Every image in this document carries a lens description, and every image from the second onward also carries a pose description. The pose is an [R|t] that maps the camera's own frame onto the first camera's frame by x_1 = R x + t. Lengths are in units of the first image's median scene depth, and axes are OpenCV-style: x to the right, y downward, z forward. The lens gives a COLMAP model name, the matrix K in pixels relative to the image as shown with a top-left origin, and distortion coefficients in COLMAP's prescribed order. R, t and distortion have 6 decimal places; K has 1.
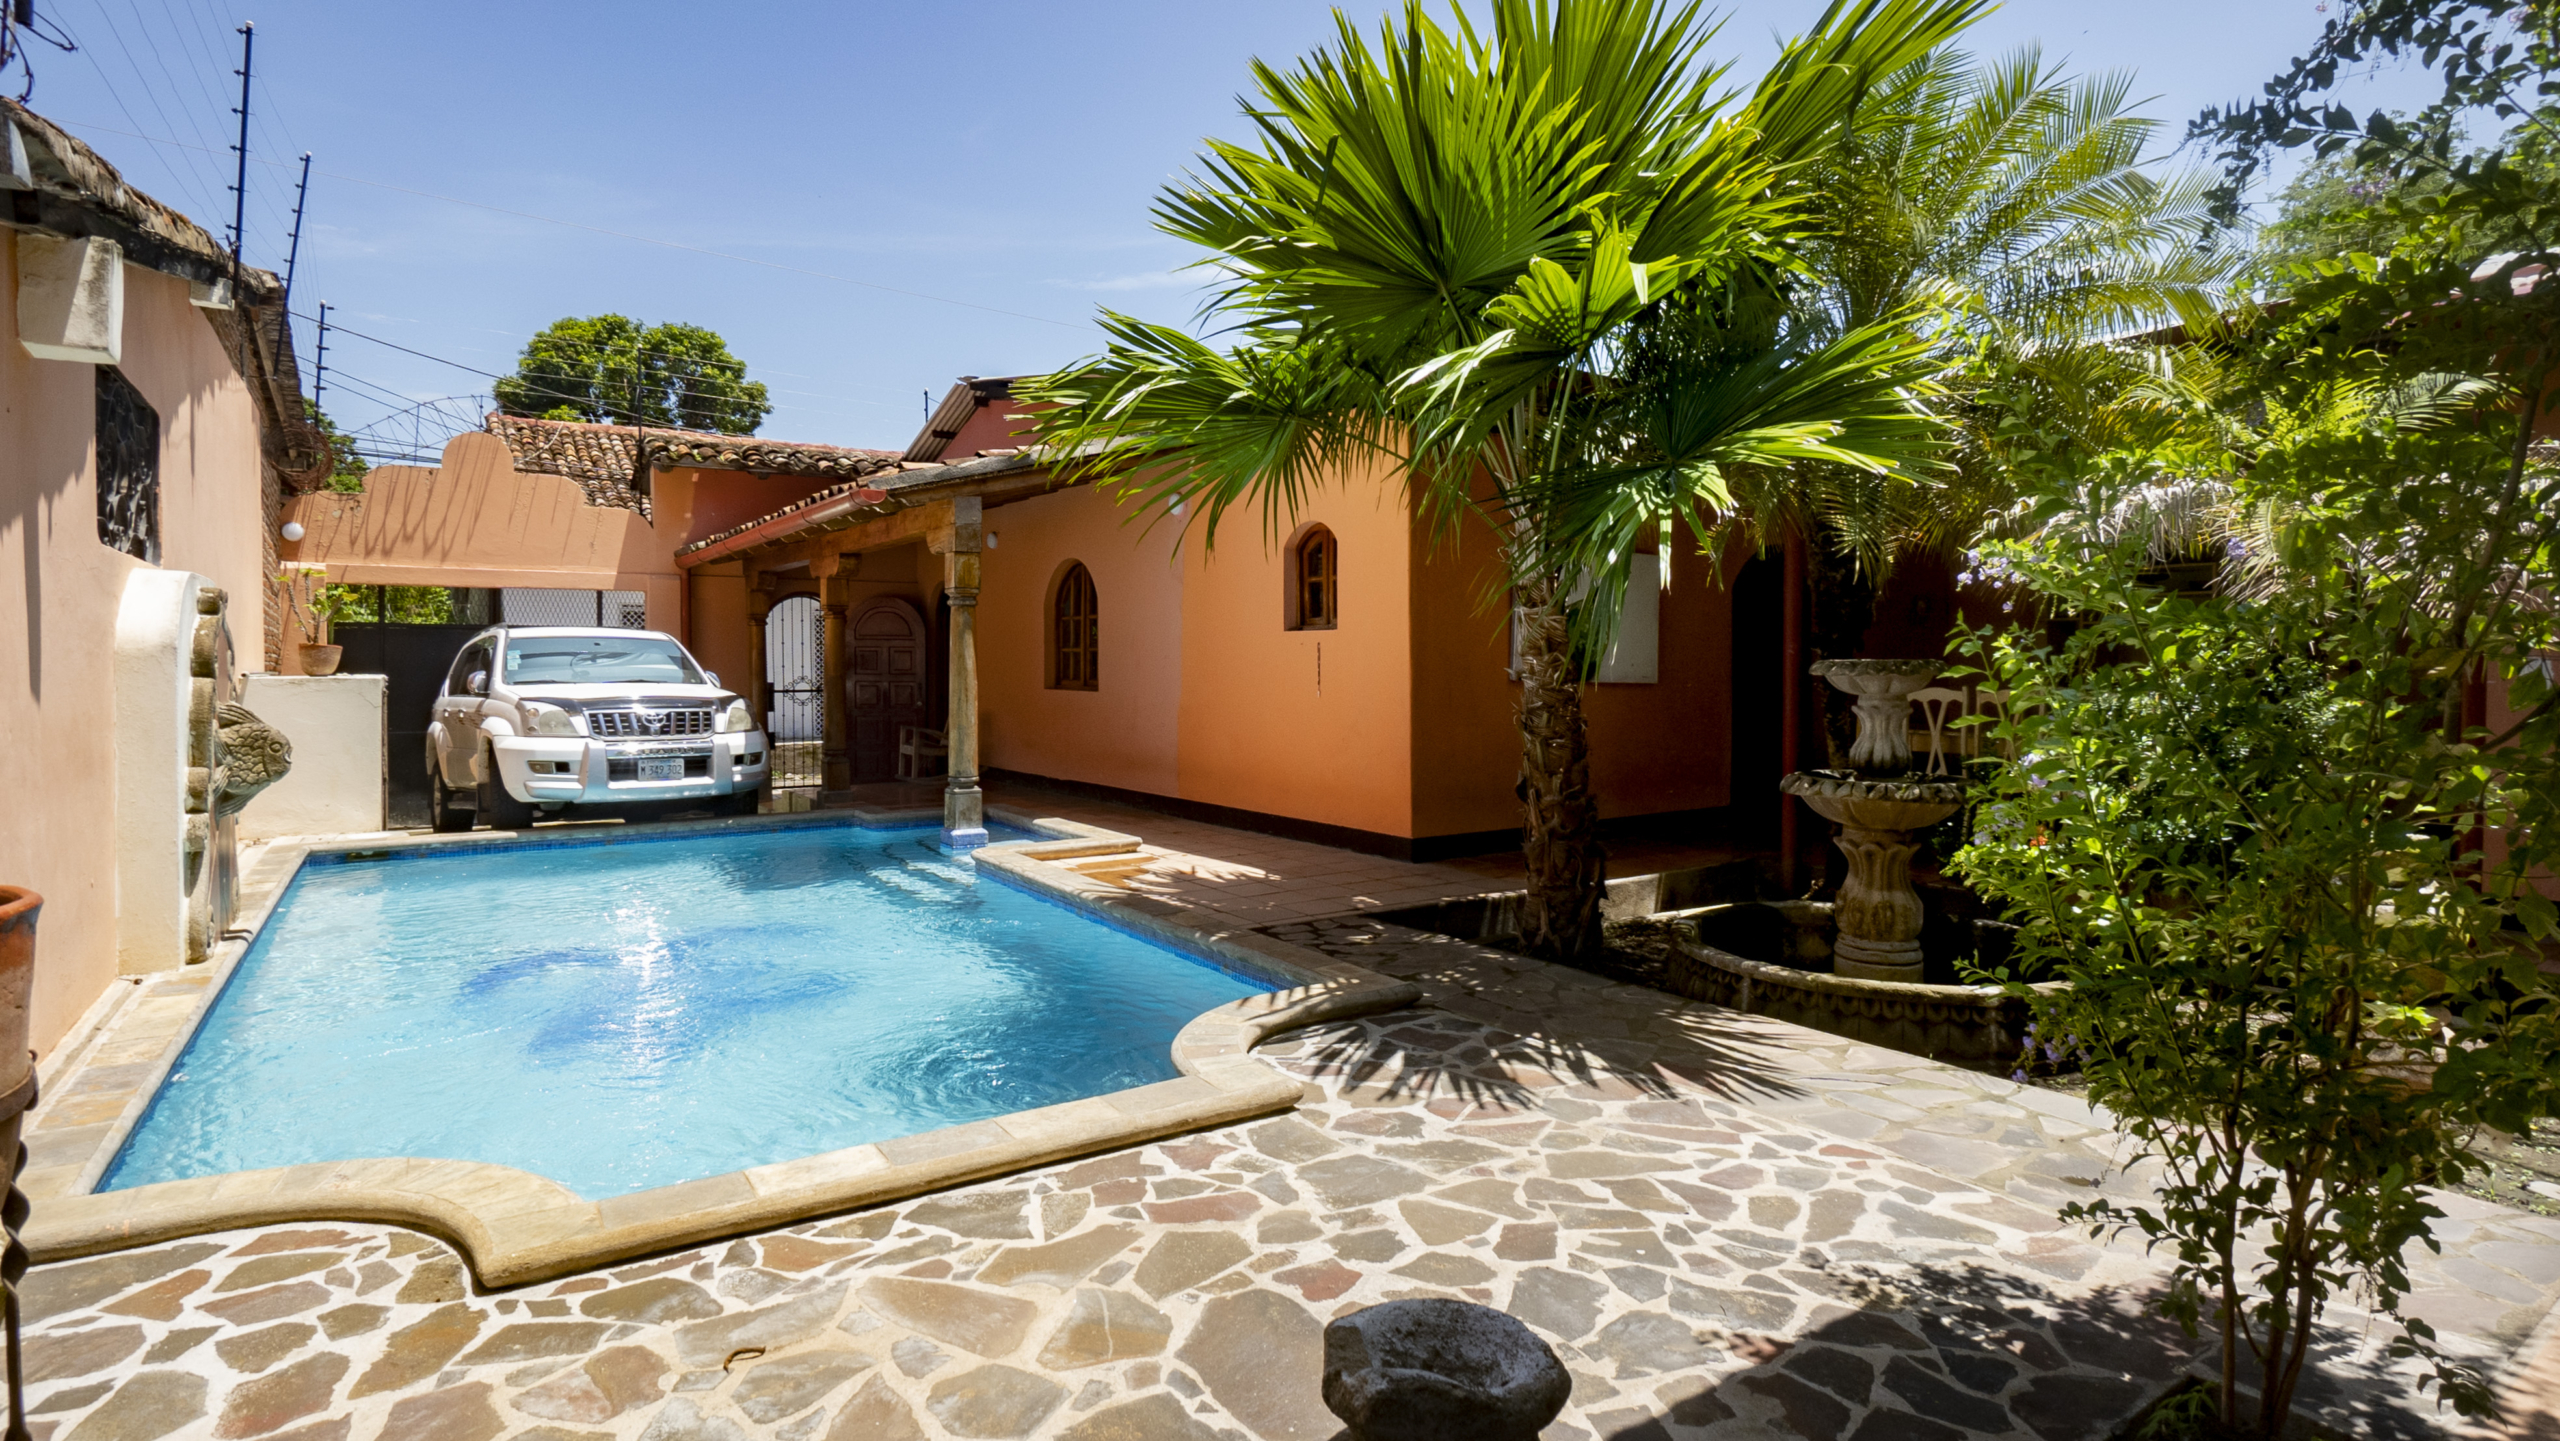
lens RADIAL K [[1297.6, 0, 1280.0], [0, 1297.6, 698.3], [0, 0, 1]] dist [-0.005516, -0.001497]
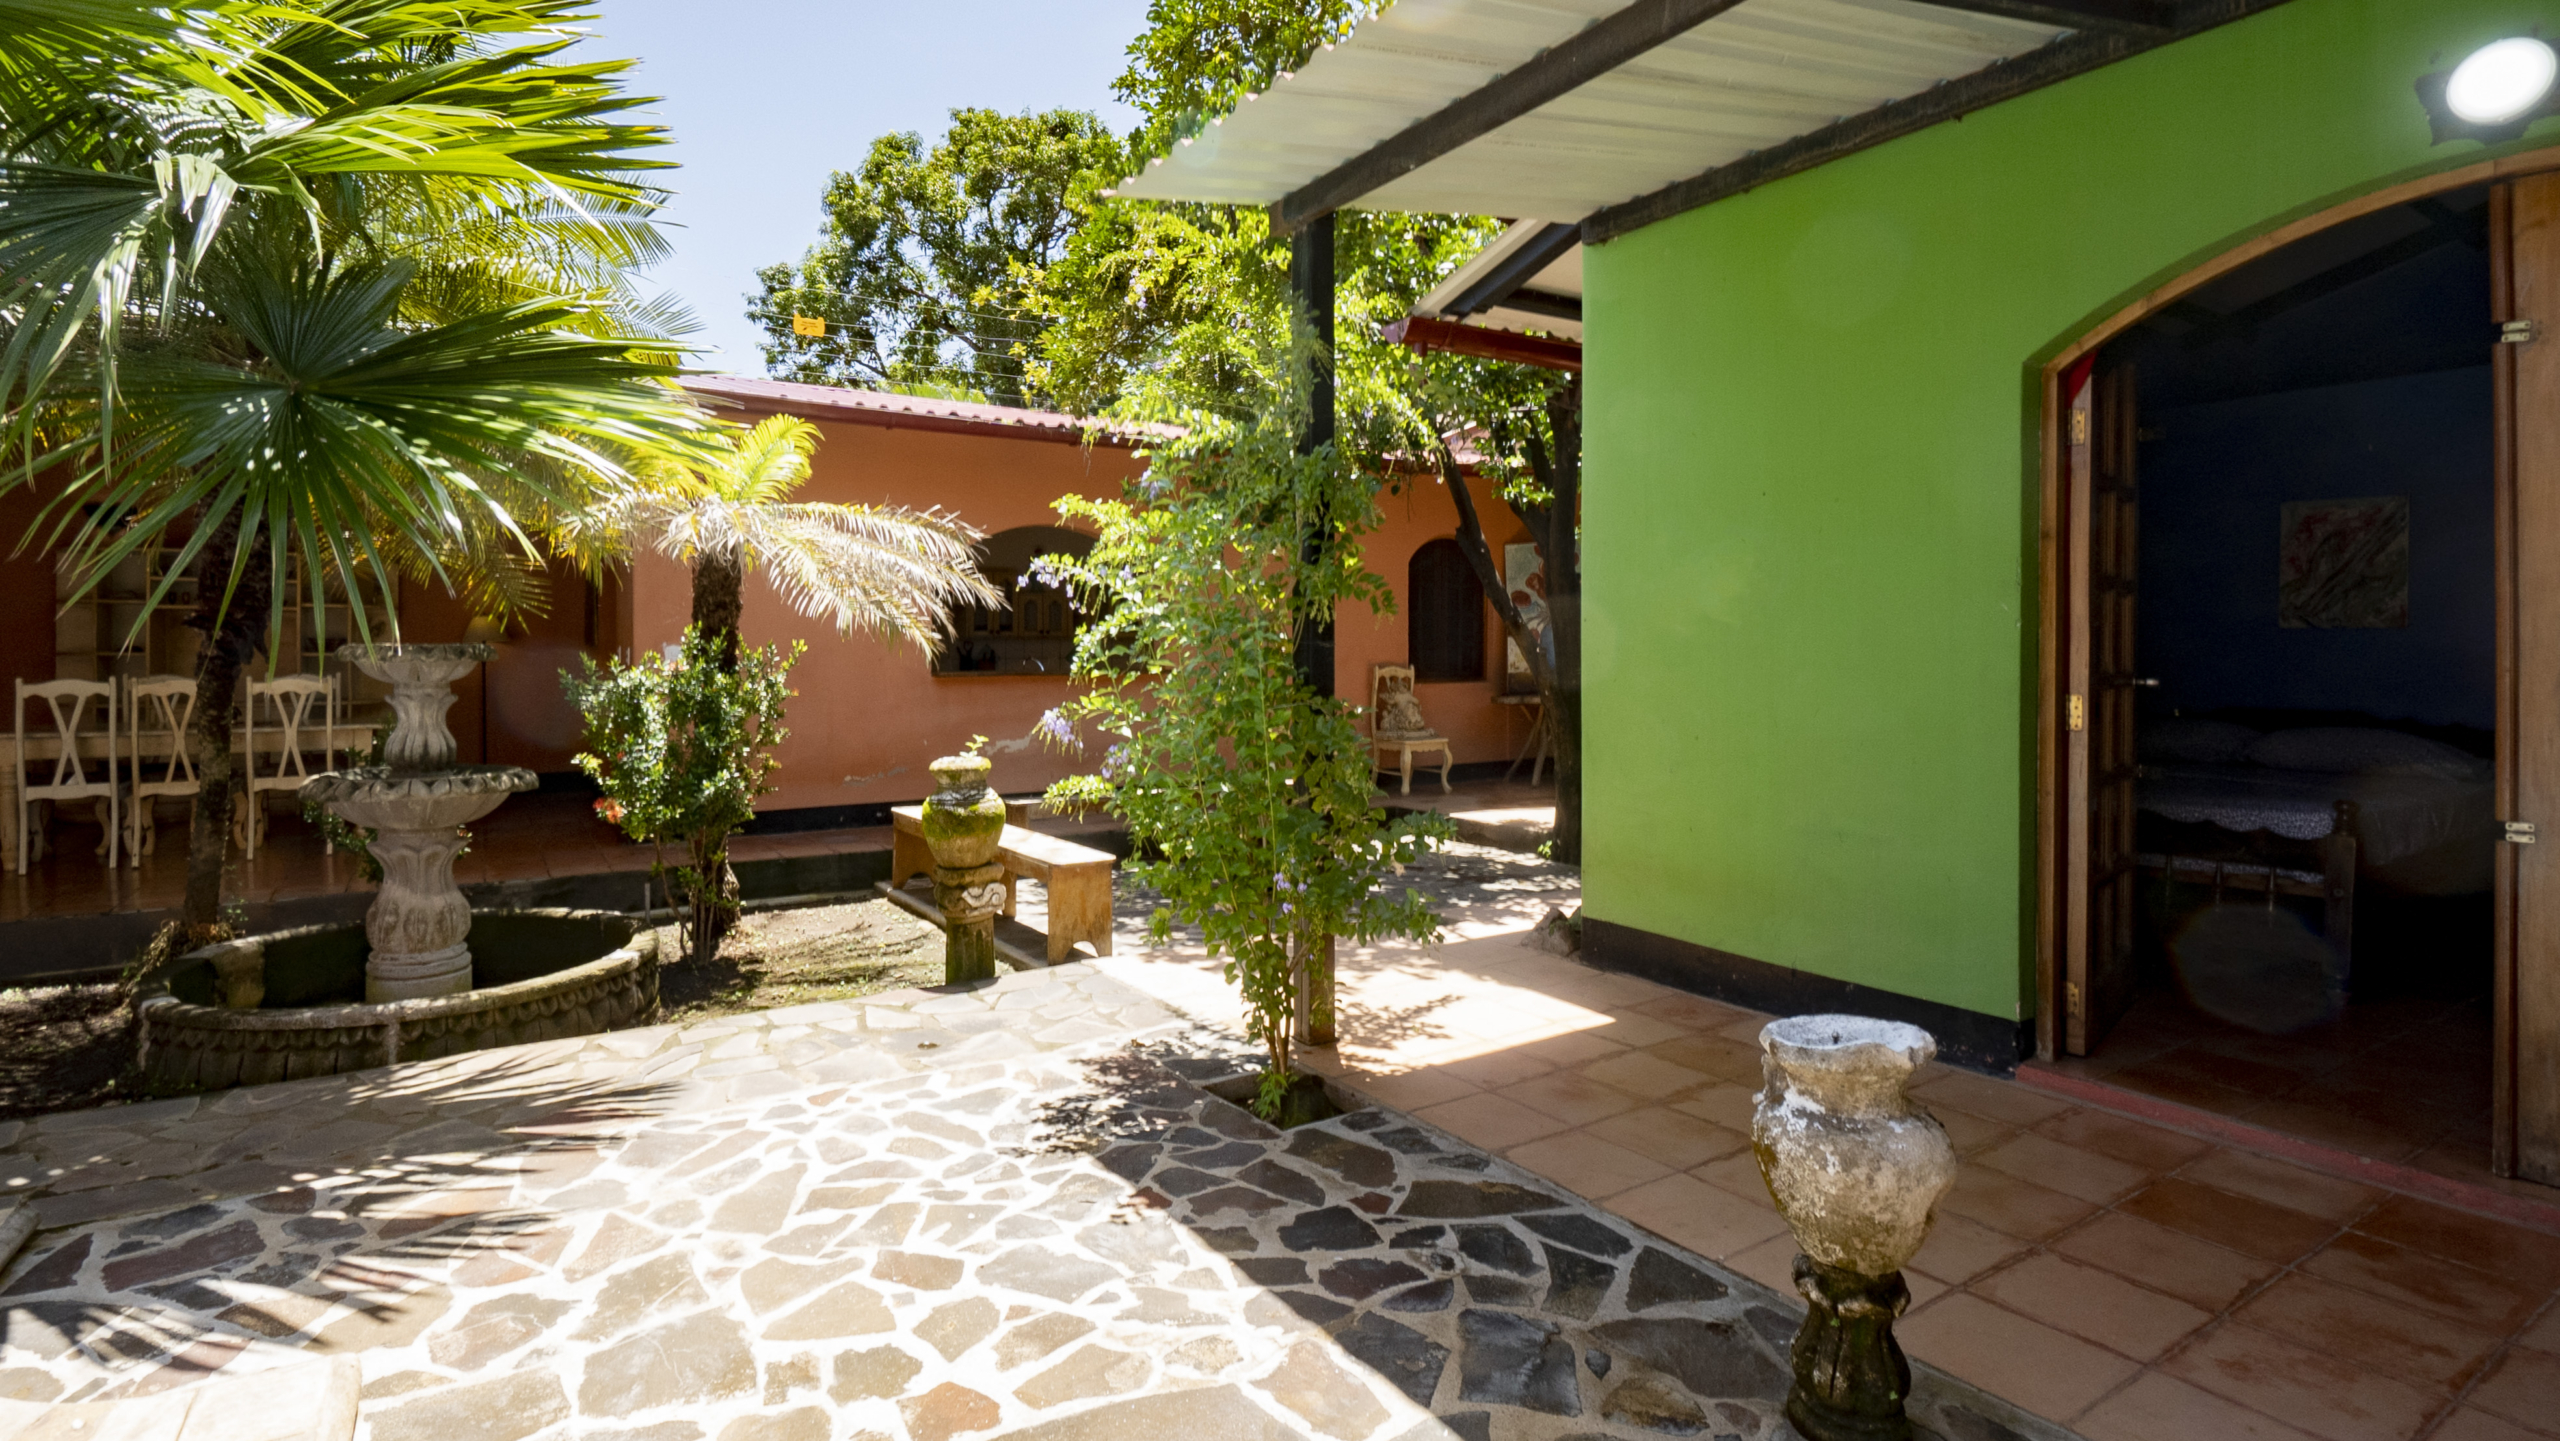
lens RADIAL K [[1176.8, 0, 1222.7], [0, 1176.8, 662.0], [0, 0, 1]] dist [-0.018745, 0.001379]
pose [[0.035235, -0.002536, 0.999376, -0.479814], [0.022405, 0.999747, 0.001747, -0.009042], [-0.999128, 0.022330, 0.035283, 0.560797]]
